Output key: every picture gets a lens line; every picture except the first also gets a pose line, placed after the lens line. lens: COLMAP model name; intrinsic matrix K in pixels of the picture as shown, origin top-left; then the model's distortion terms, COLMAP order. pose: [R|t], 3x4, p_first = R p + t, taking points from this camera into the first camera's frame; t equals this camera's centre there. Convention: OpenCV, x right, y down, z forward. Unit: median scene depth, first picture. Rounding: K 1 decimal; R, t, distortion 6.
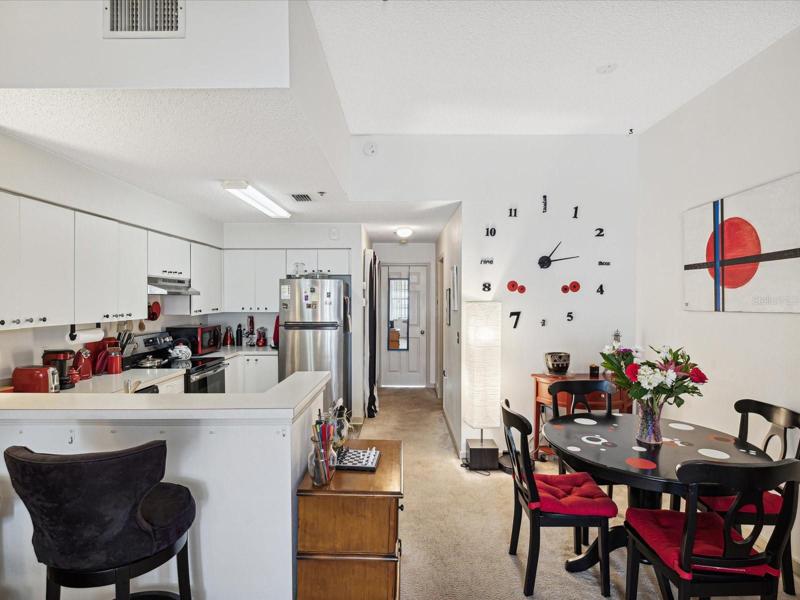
lens RADIAL K [[438.8, 0, 401.9], [0, 438.8, 302.3], [0, 0, 1]] dist [-0.001877, 0.000187]
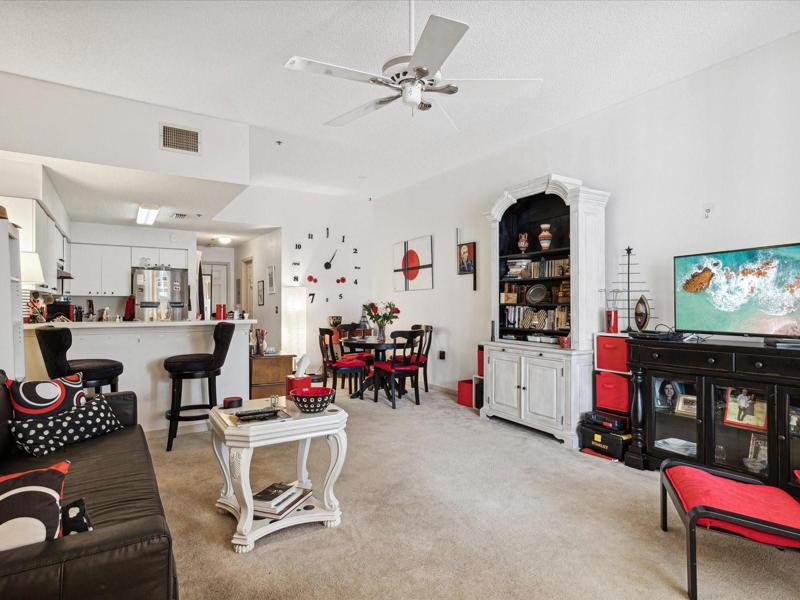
lens RADIAL K [[438.8, 0, 400.4], [0, 438.8, 302.5], [0, 0, 1]] dist [-0.001877, 0.000187]
pose [[0.838678, 0.000807, 0.544626, -0.393079], [0.005671, 0.999932, -0.010214, 0.076882], [-0.544598, 0.011655, 0.838617, -0.644934]]
